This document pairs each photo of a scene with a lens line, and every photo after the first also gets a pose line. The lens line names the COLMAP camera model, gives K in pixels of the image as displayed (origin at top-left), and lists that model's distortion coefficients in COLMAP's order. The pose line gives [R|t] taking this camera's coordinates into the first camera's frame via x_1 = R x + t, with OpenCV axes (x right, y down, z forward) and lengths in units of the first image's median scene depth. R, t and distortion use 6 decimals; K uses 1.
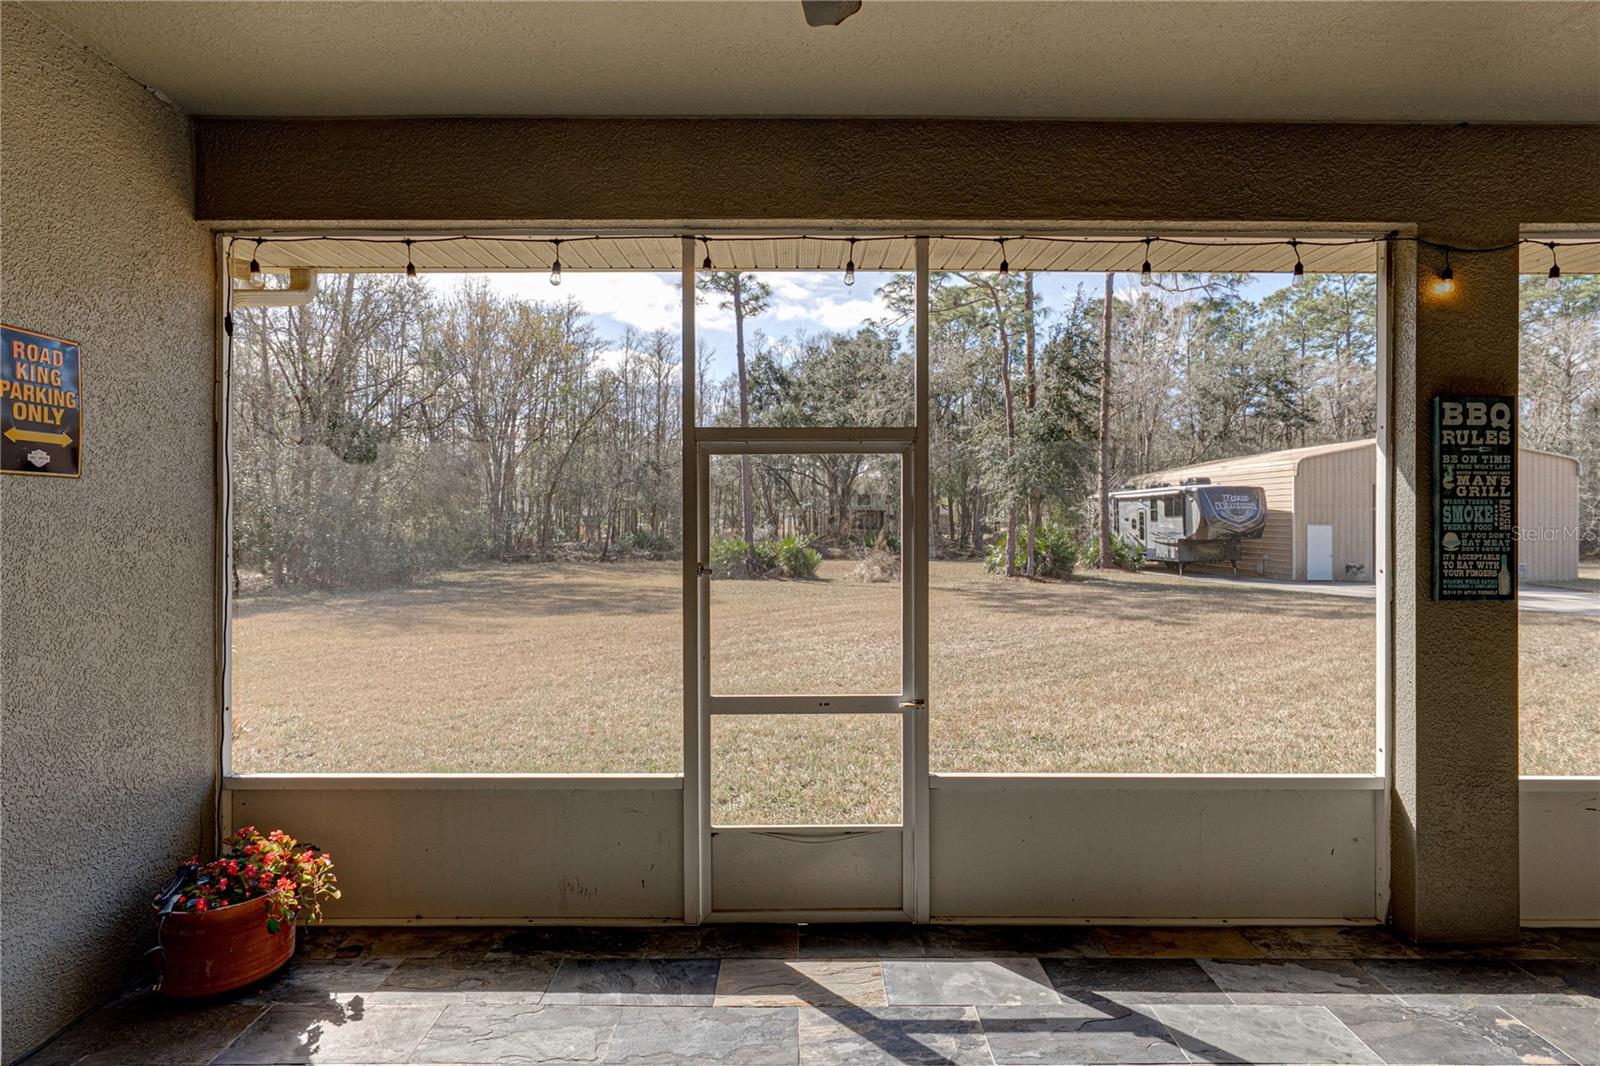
lens RADIAL K [[801.2, 0, 804.6], [0, 801.2, 518.7], [0, 0, 1]] dist [0.005469, -0.002057]
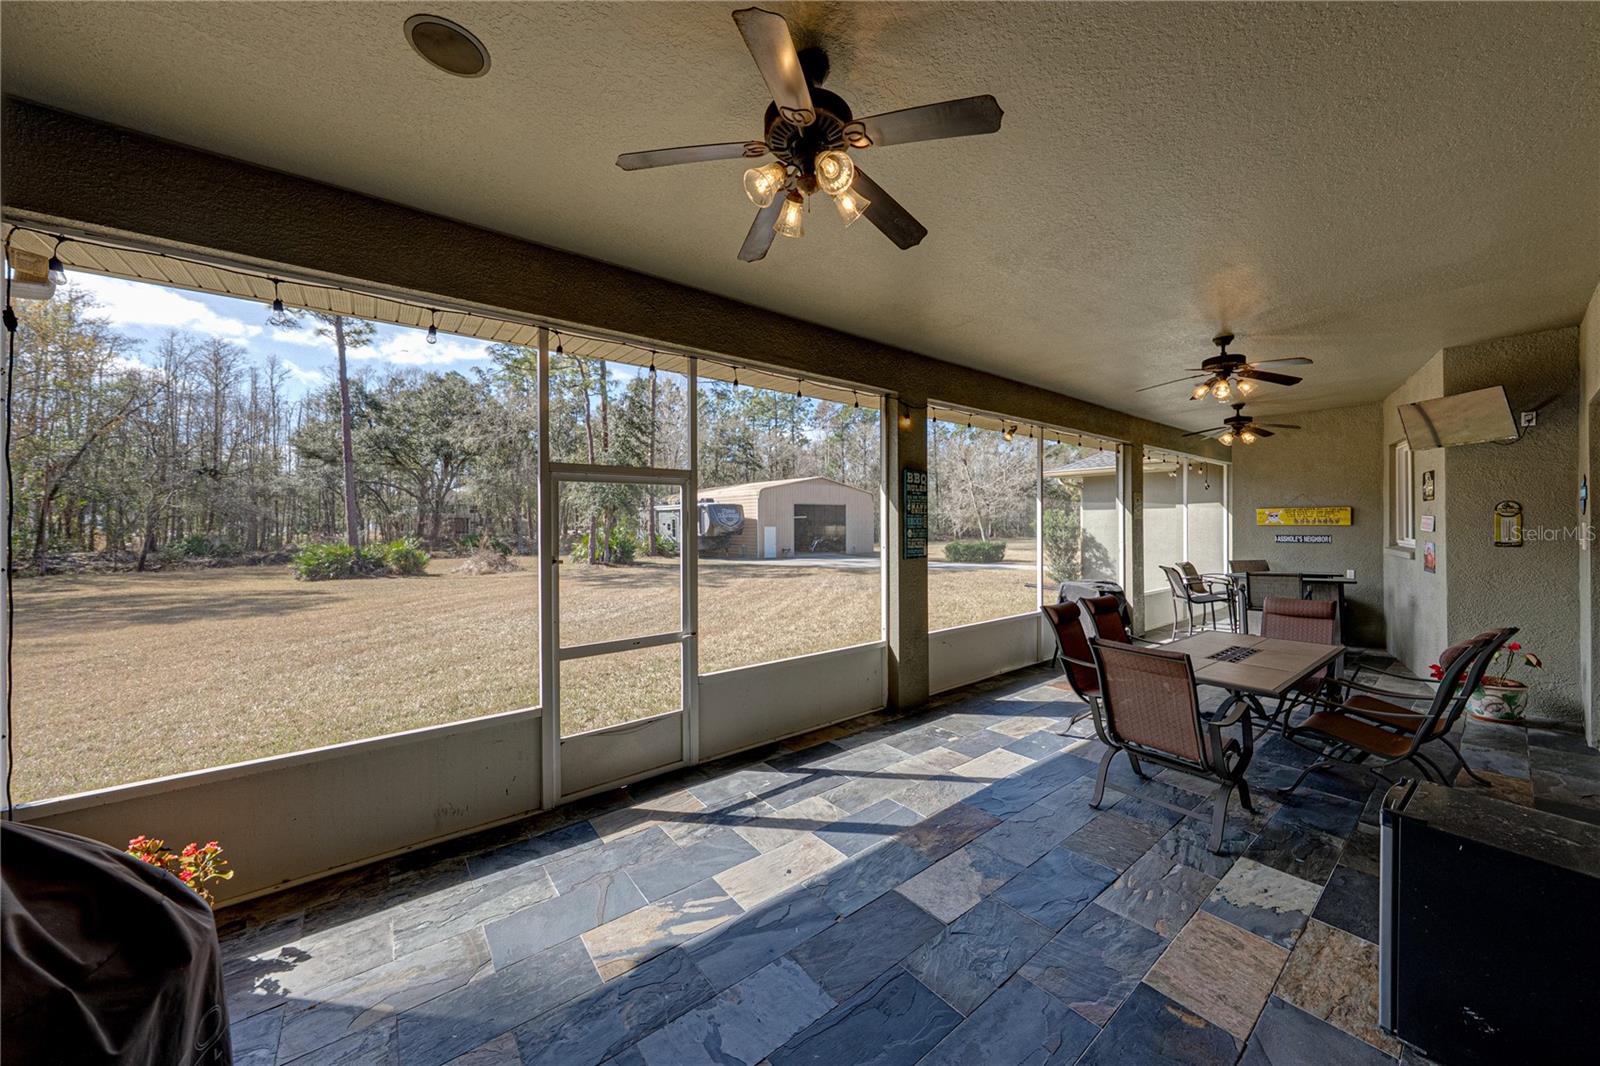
lens RADIAL K [[550.4, 0, 803.3], [0, 550.4, 523.8], [0, 0, 1]] dist [-0.002528, -0.000021]
pose [[0.790796, -0.005224, 0.612057, -0.375975], [0.005136, 0.999985, 0.001900, -0.003082], [-0.612058, 0.001641, 0.790811, -0.053946]]
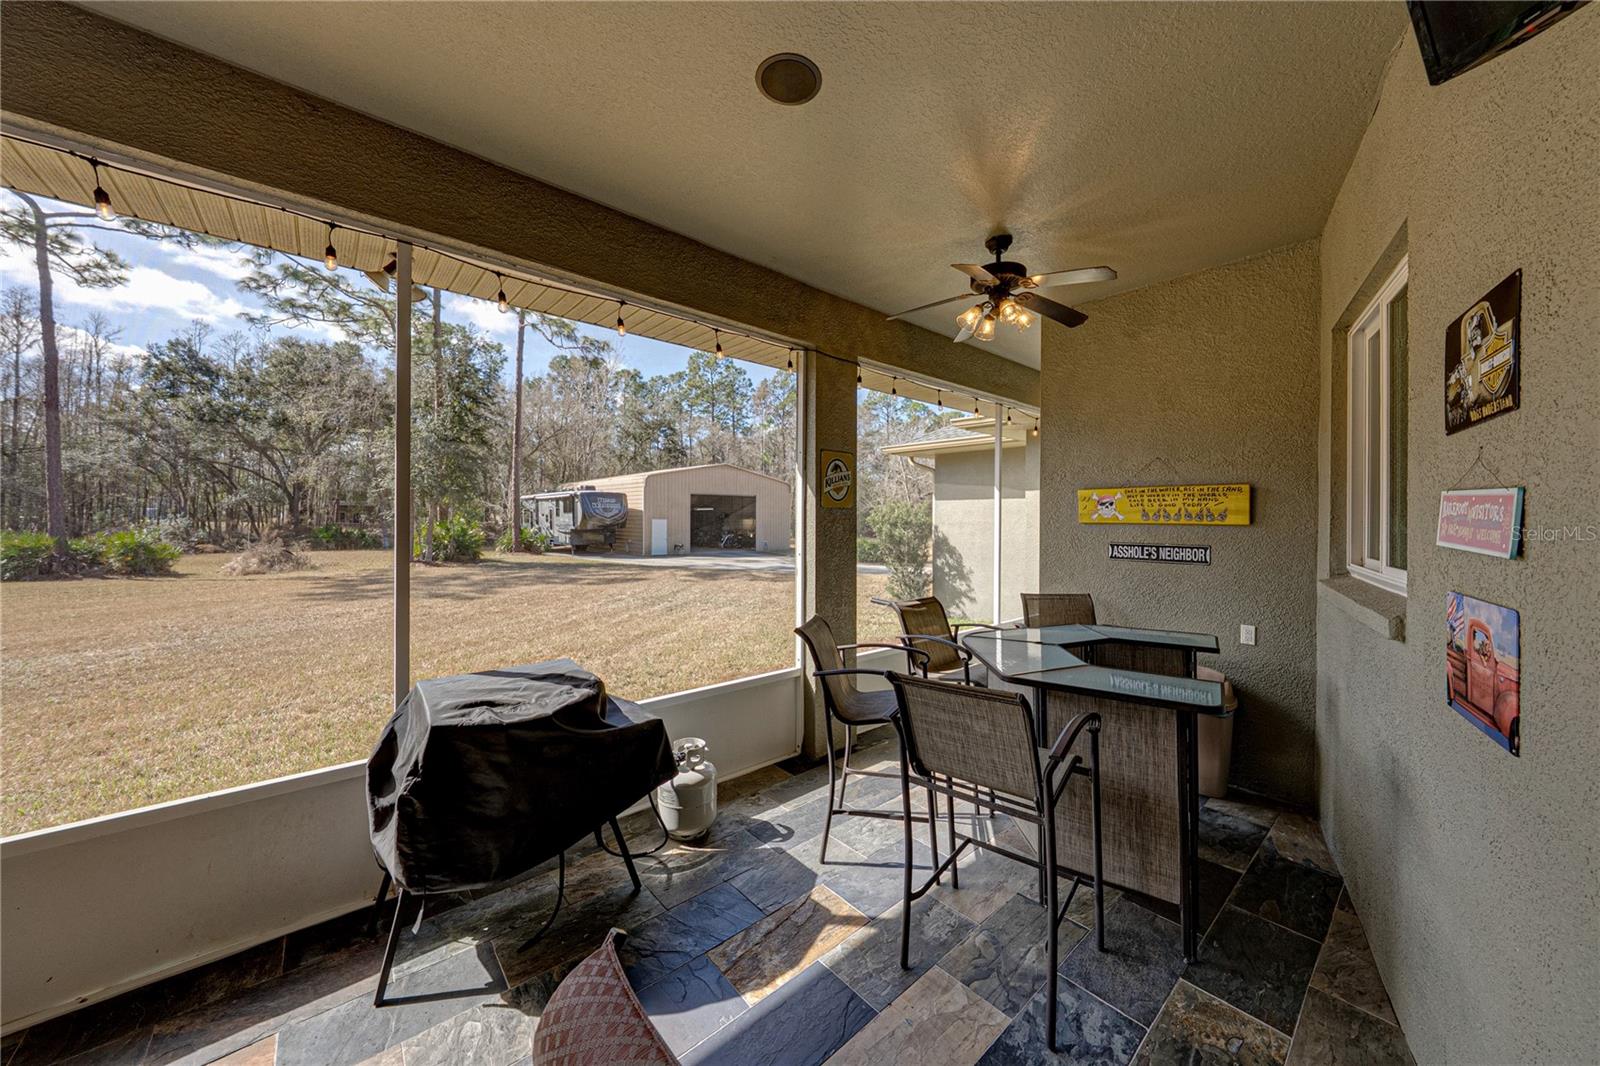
lens RADIAL K [[550.4, 0, 811.0], [0, 550.4, 515.4], [0, 0, 1]] dist [-0.002528, -0.000021]
pose [[0.756760, 0.007210, 0.653652, 1.454418], [-0.007428, 0.999969, -0.002430, 0.008786], [-0.653650, -0.003016, 0.756791, 0.110024]]
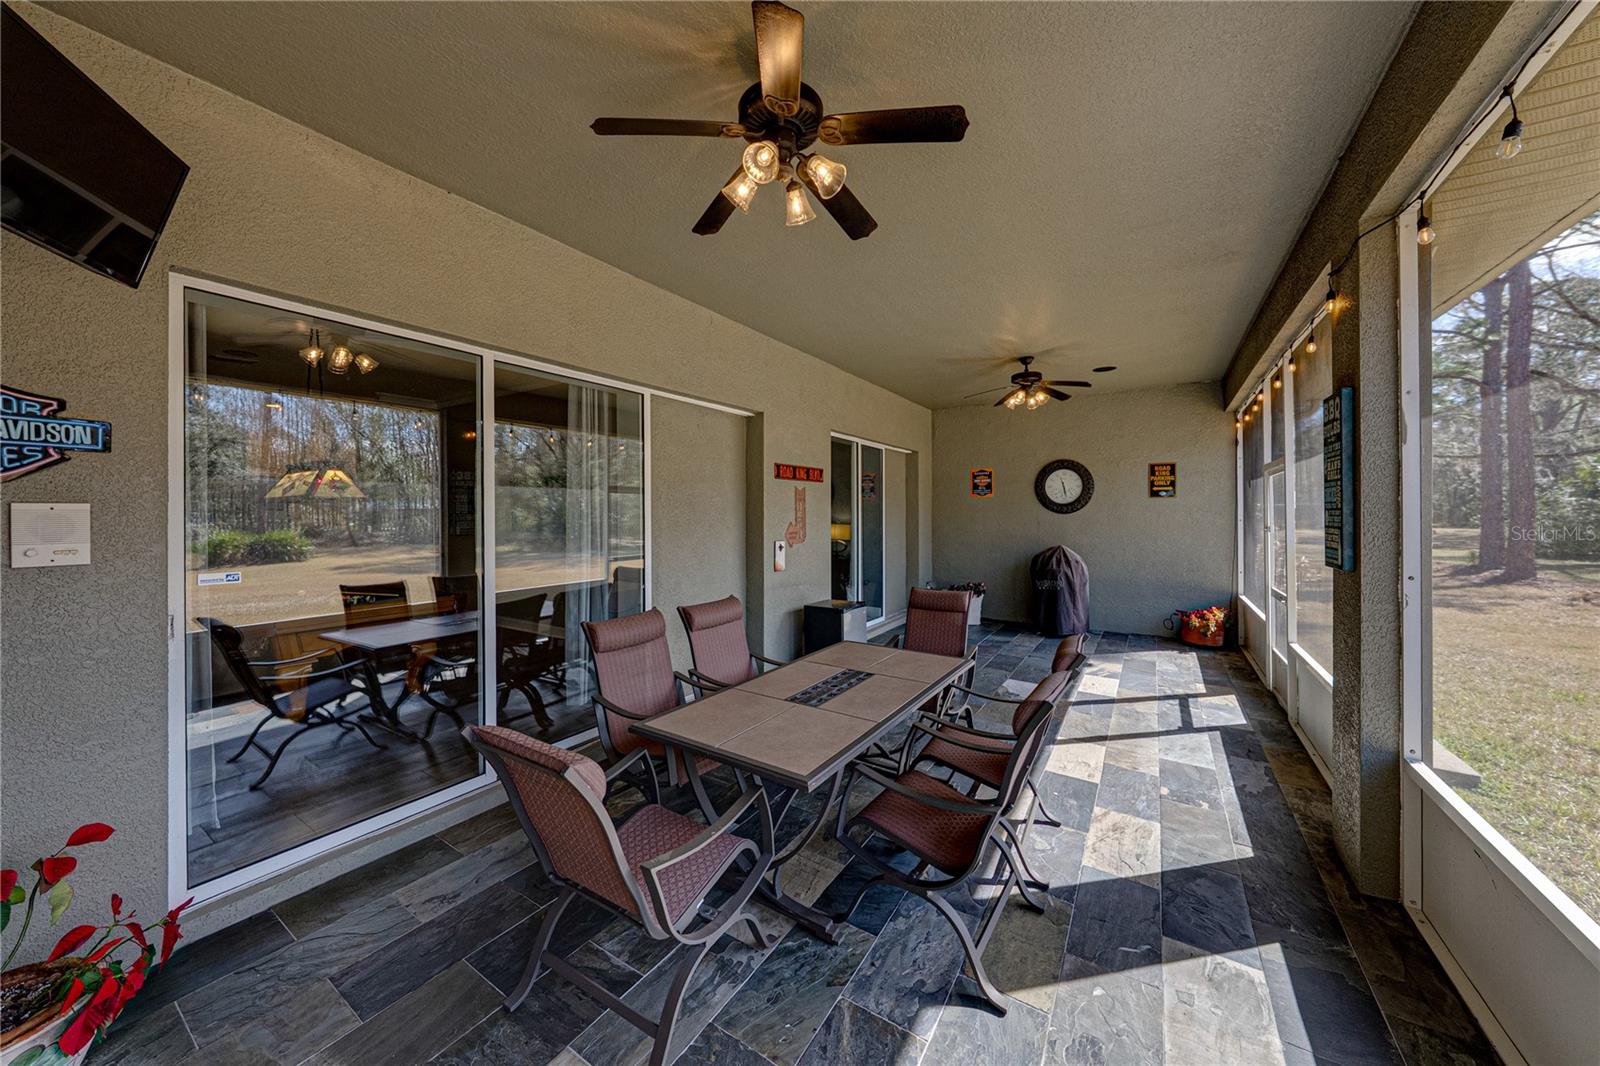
lens RADIAL K [[550.4, 0, 812.8], [0, 550.4, 512.3], [0, 0, 1]] dist [-0.002528, -0.000021]
pose [[-0.527951, -0.000764, -0.849275, 1.812179], [0.004244, 0.999985, -0.003538, 0.018466], [0.849264, -0.005472, -0.527939, 0.732981]]
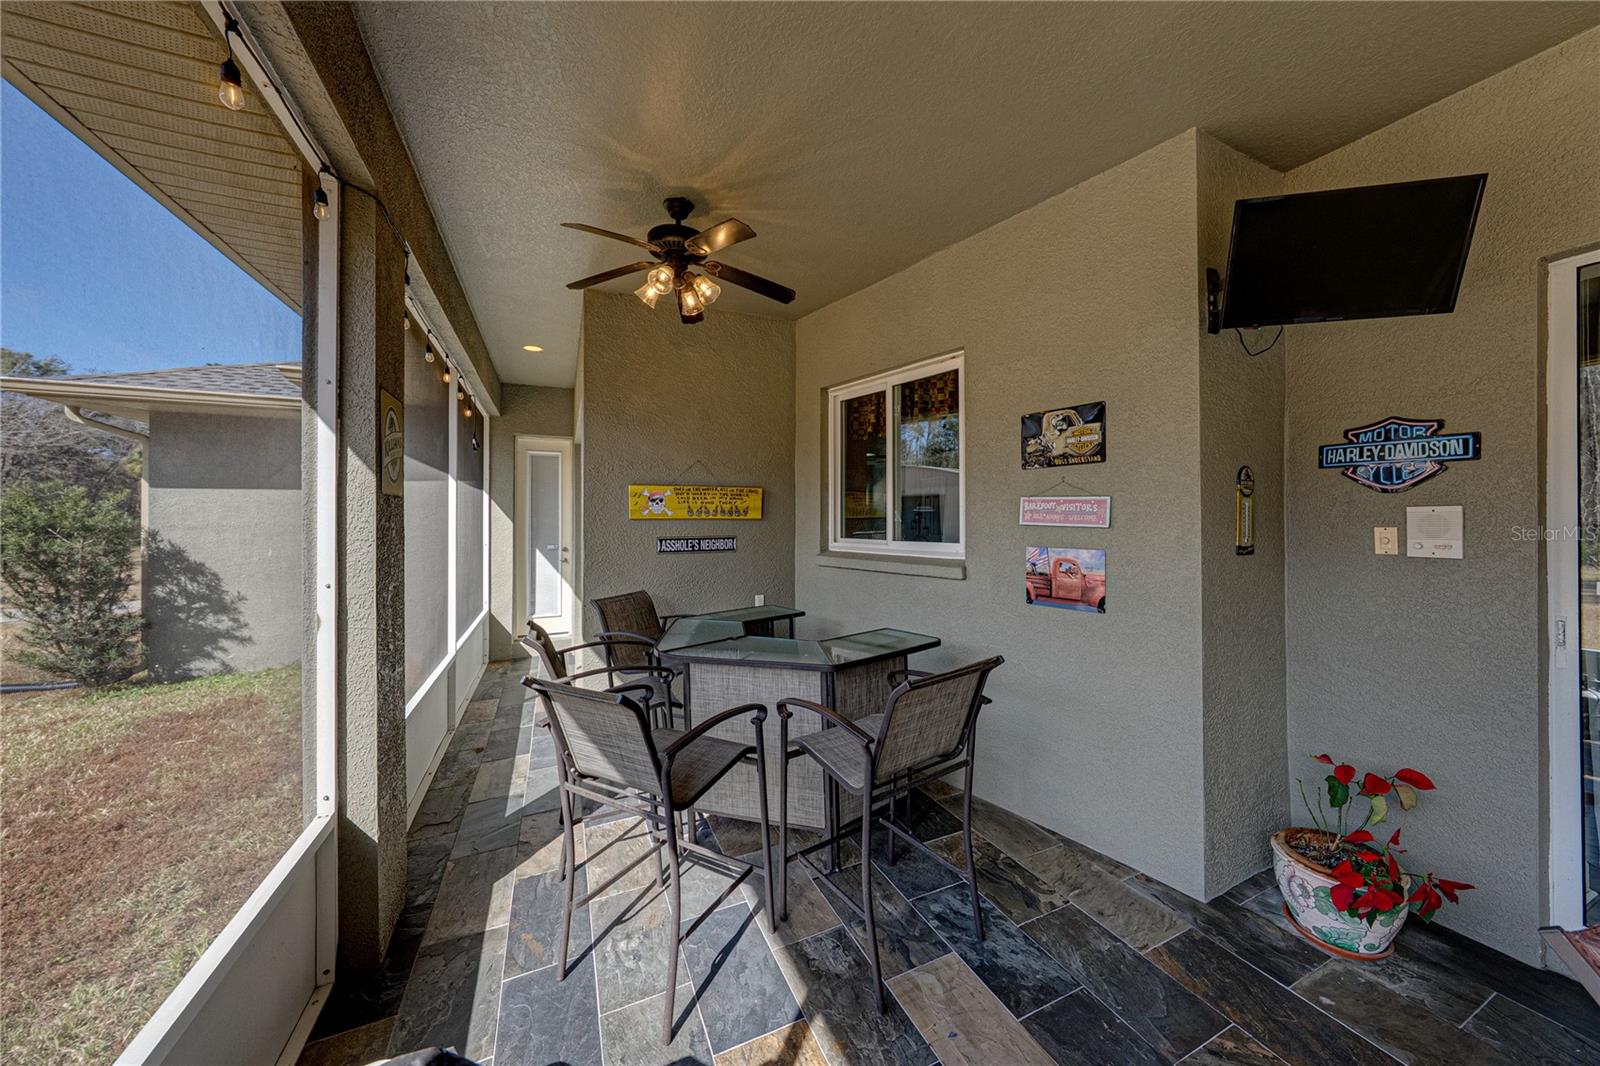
lens RADIAL K [[550.4, 0, 796.1], [0, 550.4, 518.6], [0, 0, 1]] dist [-0.002528, -0.000021]
pose [[-0.402181, 0.002400, 0.915557, 1.467995], [0.000701, 0.999997, -0.002314, 0.020117], [-0.915560, -0.000288, -0.402181, 0.778414]]
